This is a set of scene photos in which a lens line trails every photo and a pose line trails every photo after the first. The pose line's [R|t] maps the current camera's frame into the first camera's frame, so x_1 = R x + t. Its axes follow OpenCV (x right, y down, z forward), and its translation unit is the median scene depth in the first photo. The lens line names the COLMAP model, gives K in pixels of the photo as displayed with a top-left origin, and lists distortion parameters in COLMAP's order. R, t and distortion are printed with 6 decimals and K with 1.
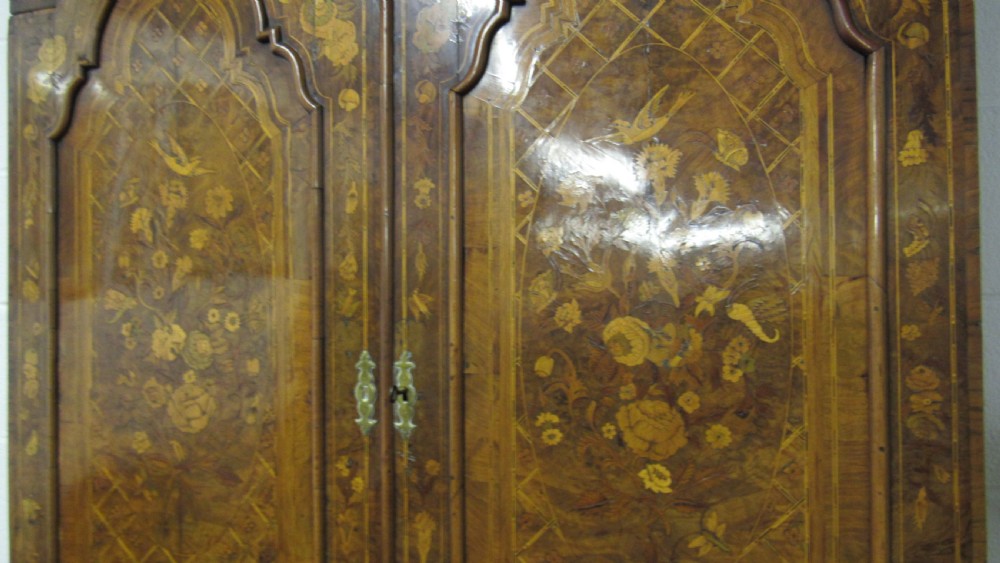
lens RADIAL K [[698.3, 0, 508.1], [0, 698.3, 276.6], [0, 0, 1]] dist [-0.037561, 0.024428]
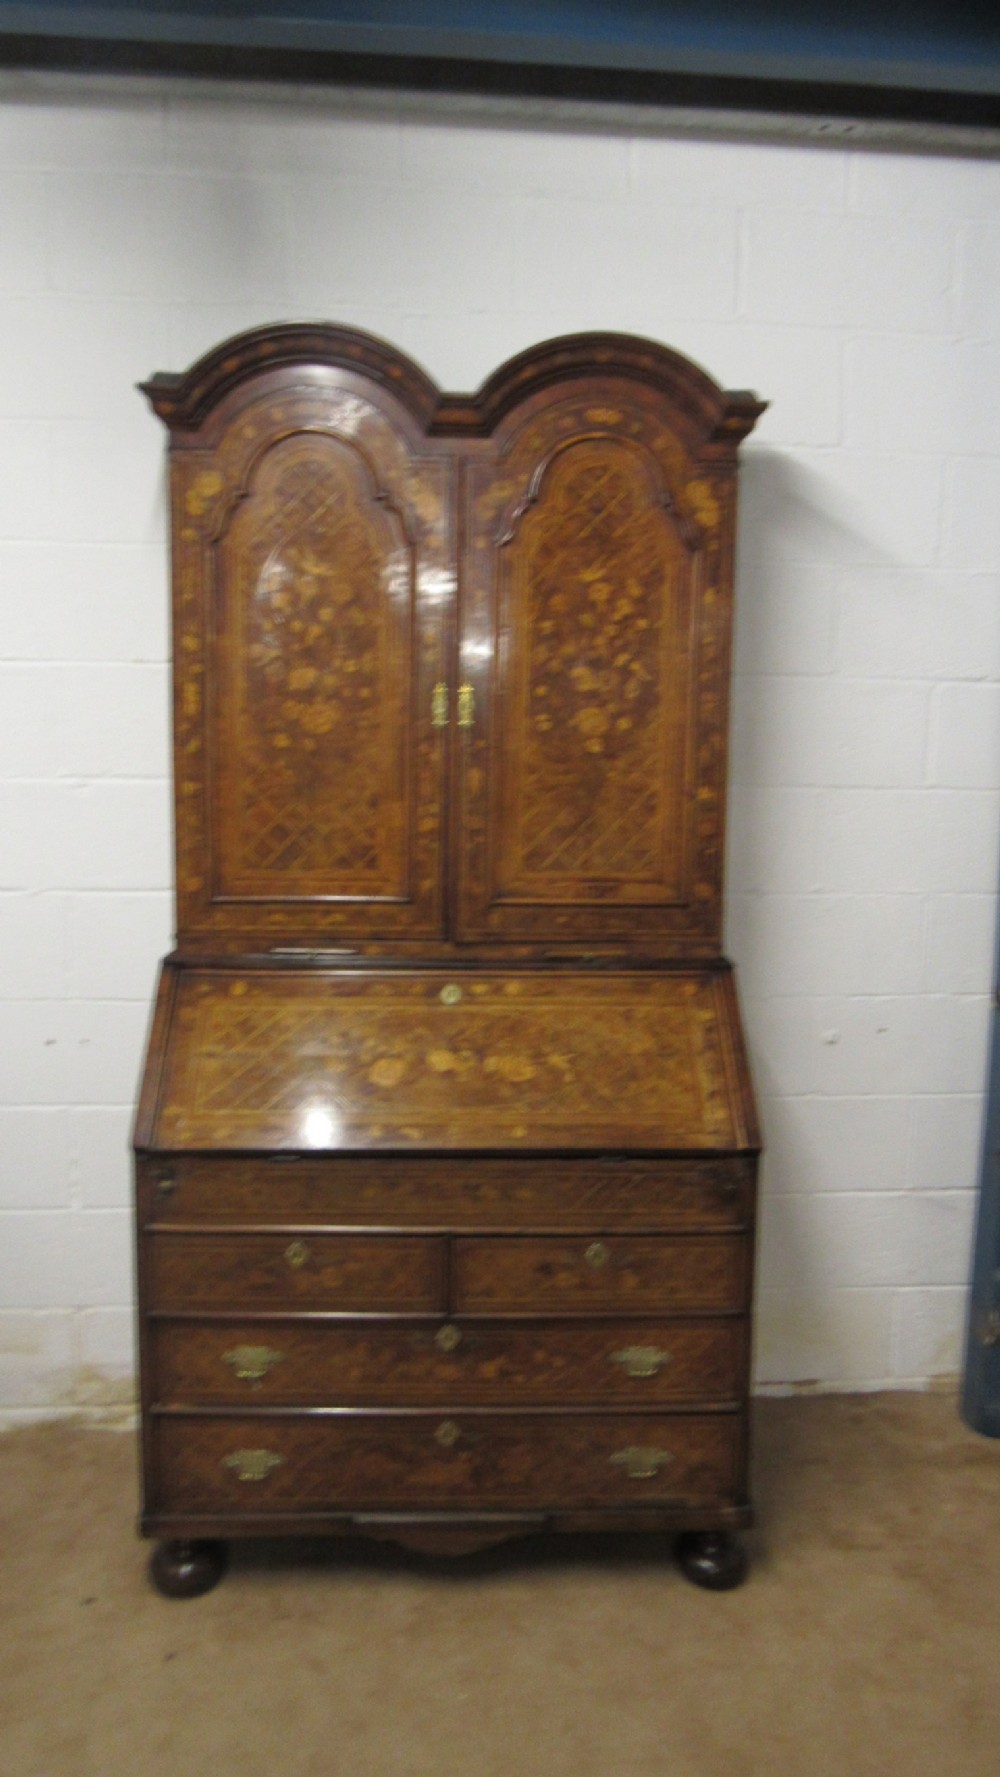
lens RADIAL K [[1240.9, 0, 497.0], [0, 1240.9, 887.8], [0, 0, 1]] dist [-0.037561, 0.024428]
pose [[0.936922, -0.010747, 0.349375, -1.302716], [-0.032179, 0.992631, 0.116828, 0.275146], [-0.348055, -0.120701, 0.929671, -2.304508]]
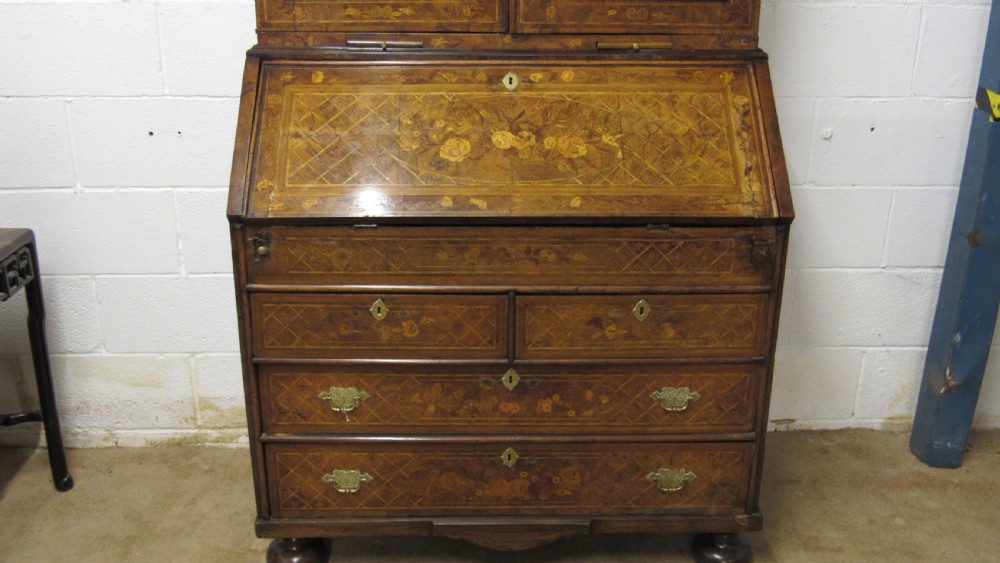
lens RADIAL K [[931.0, 0, 482.8], [0, 931.0, 281.9], [0, 0, 1]] dist [-0.054239, 0.000000]
pose [[0.943728, -0.091486, 0.317816, -1.256970], [-0.023463, 0.940036, 0.340268, 0.594878], [-0.329888, -0.328578, 0.884992, -1.759319]]
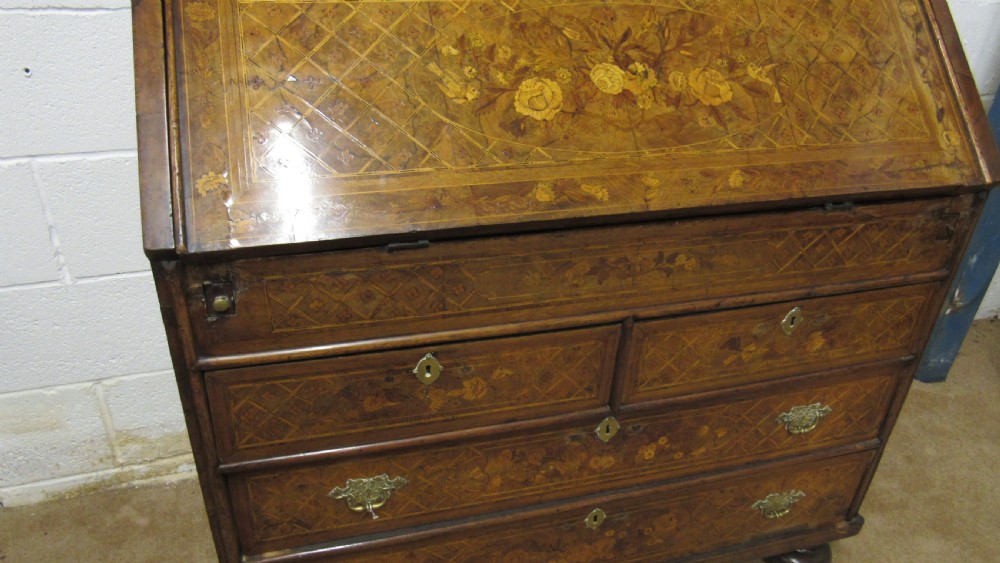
lens RADIAL K [[698.3, 0, 488.1], [0, 698.3, 276.3], [0, 0, 1]] dist [-0.037561, 0.024428]
pose [[0.838162, -0.228937, 0.495047, -1.175699], [-0.050490, 0.871177, 0.488365, 0.847799], [-0.543079, -0.434325, 0.718629, -0.114333]]
